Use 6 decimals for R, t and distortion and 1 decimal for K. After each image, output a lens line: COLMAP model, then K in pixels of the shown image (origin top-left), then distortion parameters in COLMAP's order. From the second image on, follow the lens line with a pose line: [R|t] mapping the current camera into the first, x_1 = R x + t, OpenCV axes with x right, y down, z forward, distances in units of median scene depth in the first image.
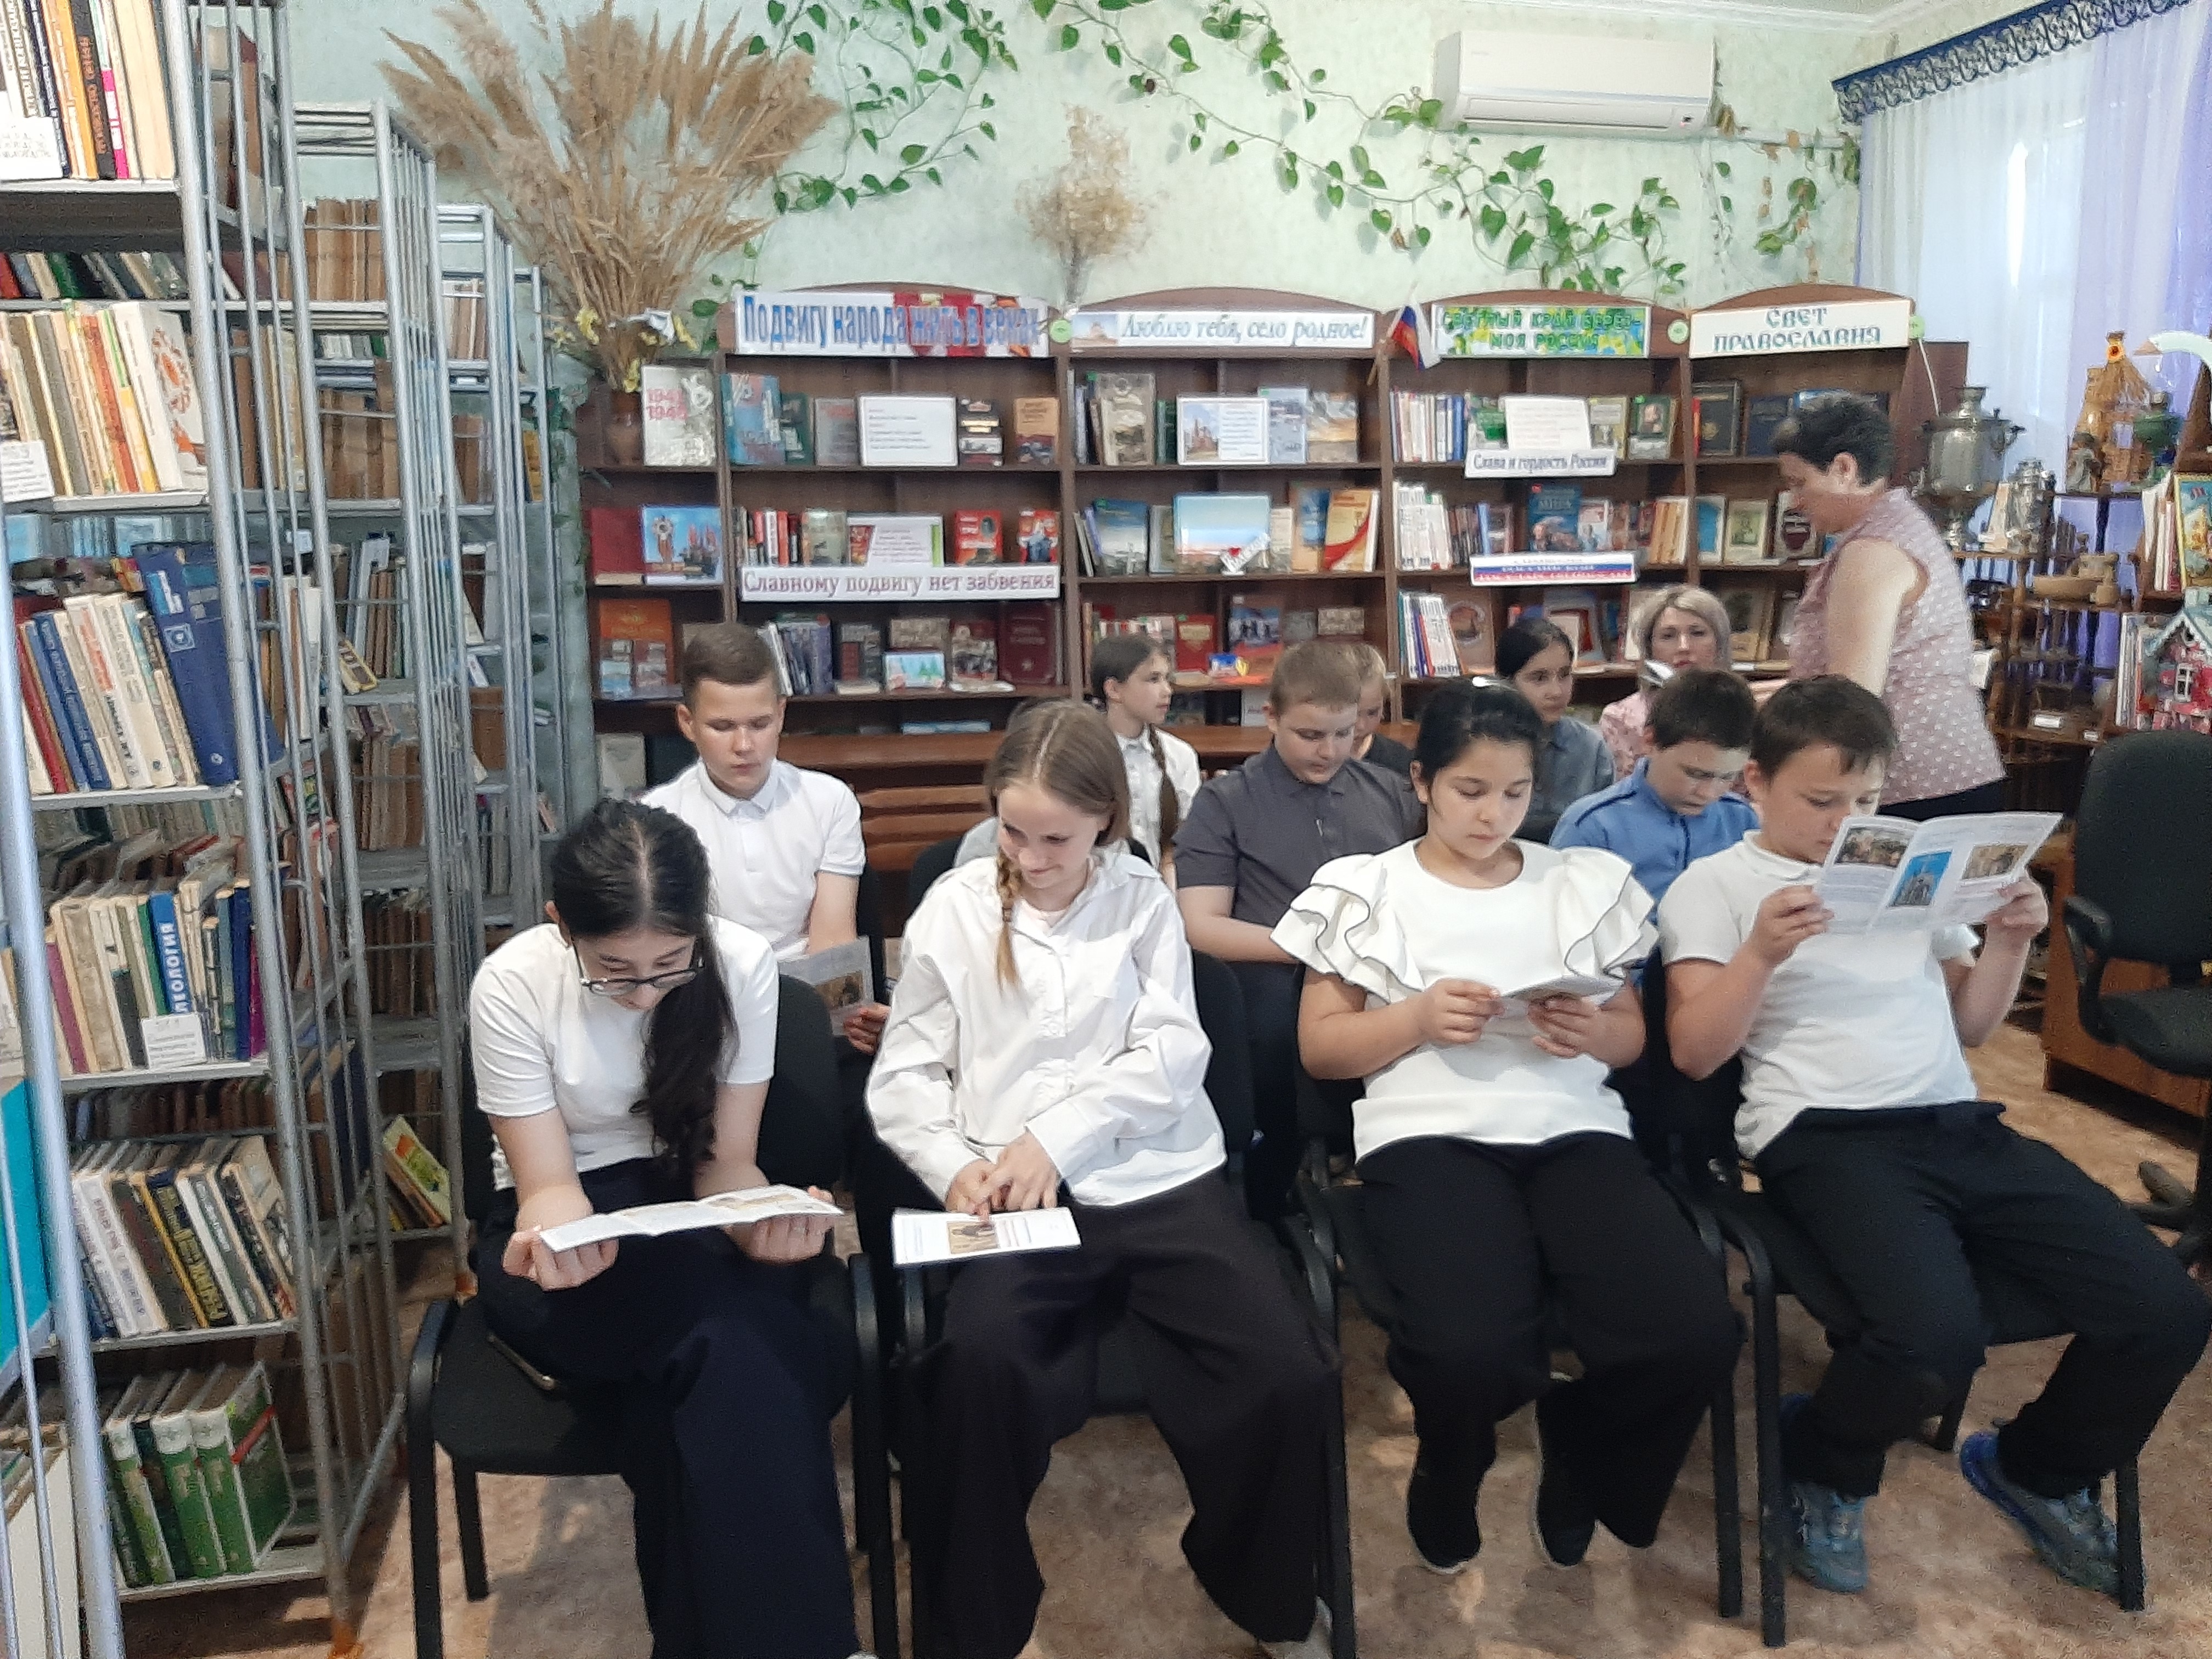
lens RADIAL K [[1728.9, 0, 1113.6], [0, 1728.9, 814.7], [0, 0, 1]] dist [0.078698, -0.155099]
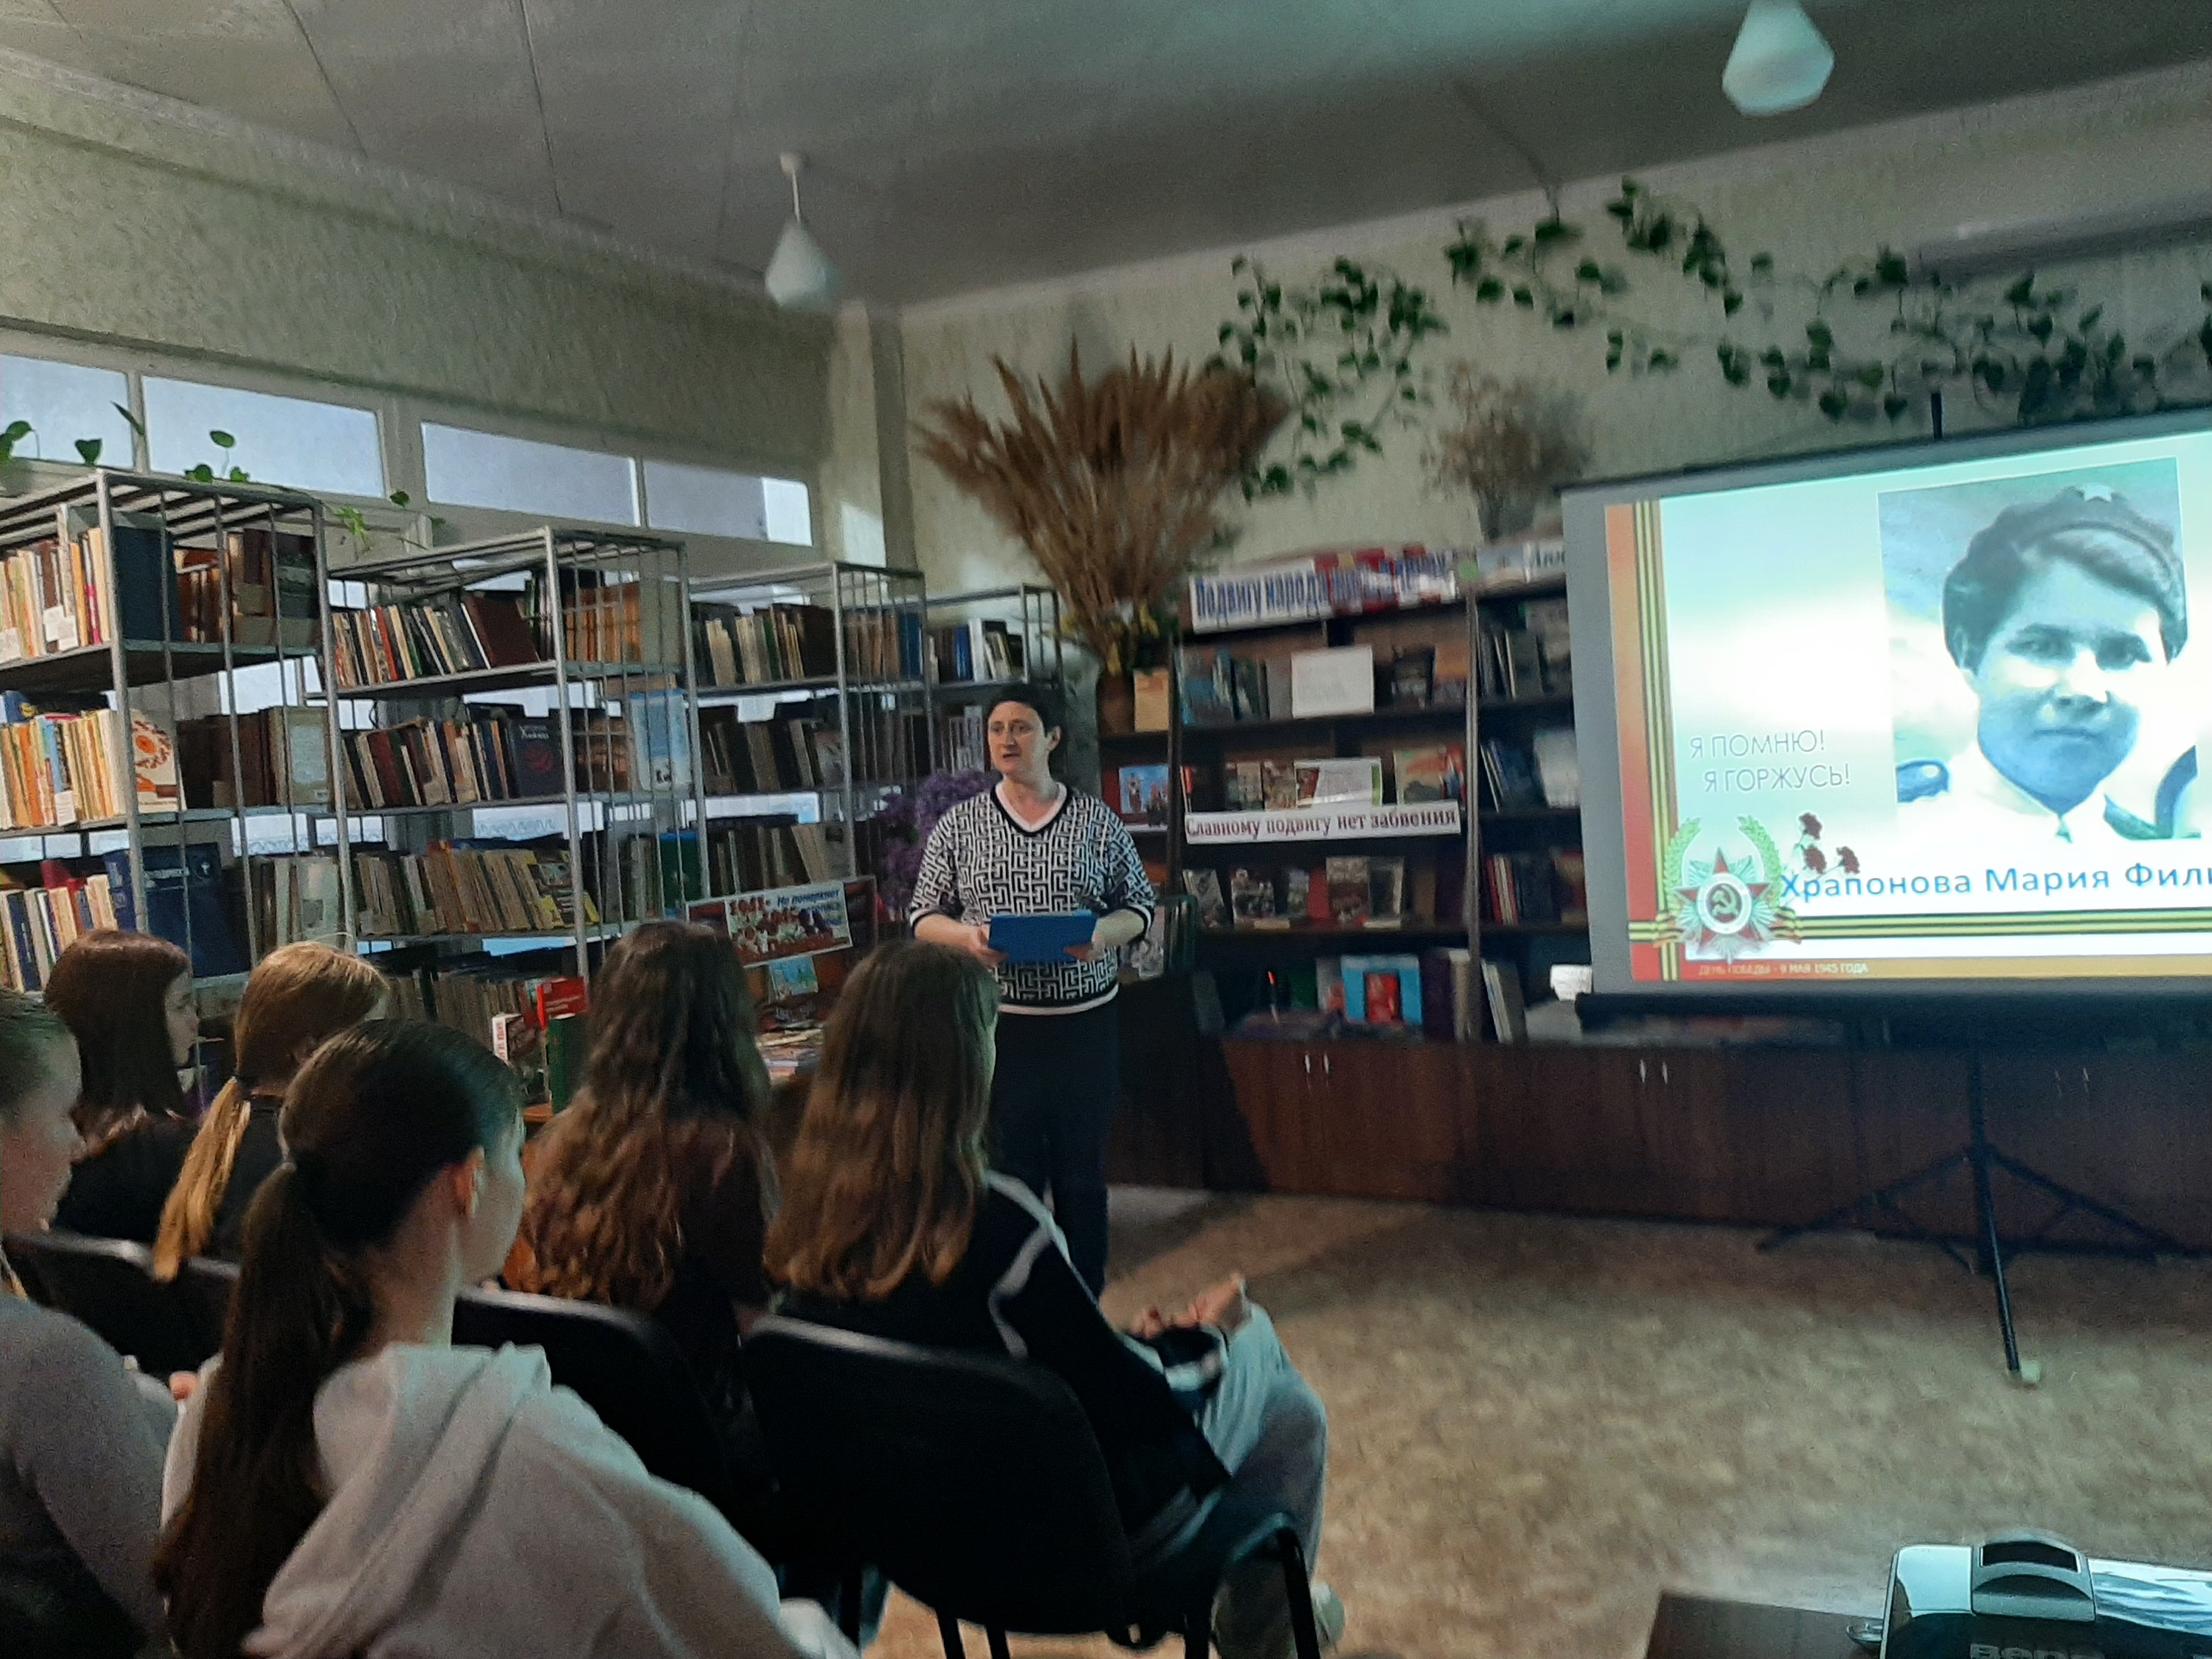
lens RADIAL K [[1738.2, 0, 1122.6], [0, 1738.2, 810.1], [0, 0, 1]] dist [0.074931, -0.139455]
pose [[0.750770, -0.033554, -0.659711, 0.479342], [-0.052655, 0.992491, -0.110402, -0.018502], [0.658462, 0.117623, 0.743366, 0.130644]]
